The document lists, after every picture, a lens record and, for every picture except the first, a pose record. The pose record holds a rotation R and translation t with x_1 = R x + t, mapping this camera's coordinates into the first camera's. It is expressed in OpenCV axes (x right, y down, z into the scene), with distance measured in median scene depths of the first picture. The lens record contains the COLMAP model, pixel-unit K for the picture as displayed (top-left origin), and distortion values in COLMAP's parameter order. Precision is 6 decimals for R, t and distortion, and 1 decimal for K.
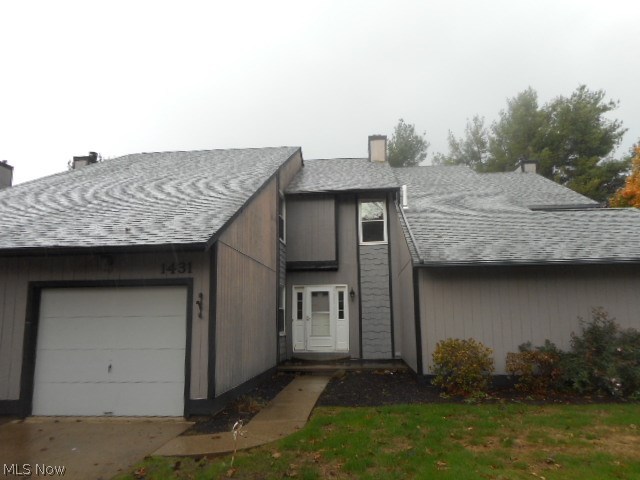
lens RADIAL K [[472.4, 0, 320.2], [0, 472.4, 239.3], [0, 0, 1]] dist [-0.003643, -0.001033]
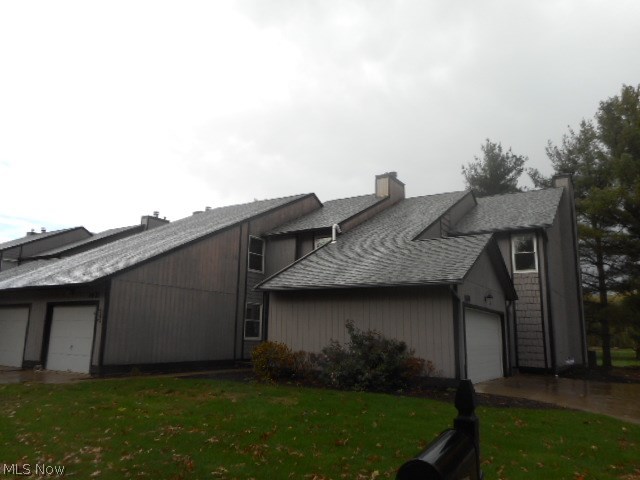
lens RADIAL K [[472.4, 0, 319.4], [0, 472.4, 240.6], [0, 0, 1]] dist [-0.003643, -0.001033]
pose [[0.895901, -0.059718, -0.440221, 1.283800], [0.043812, 0.997970, -0.046218, -0.028304], [0.442088, 0.022120, 0.896699, -0.281088]]
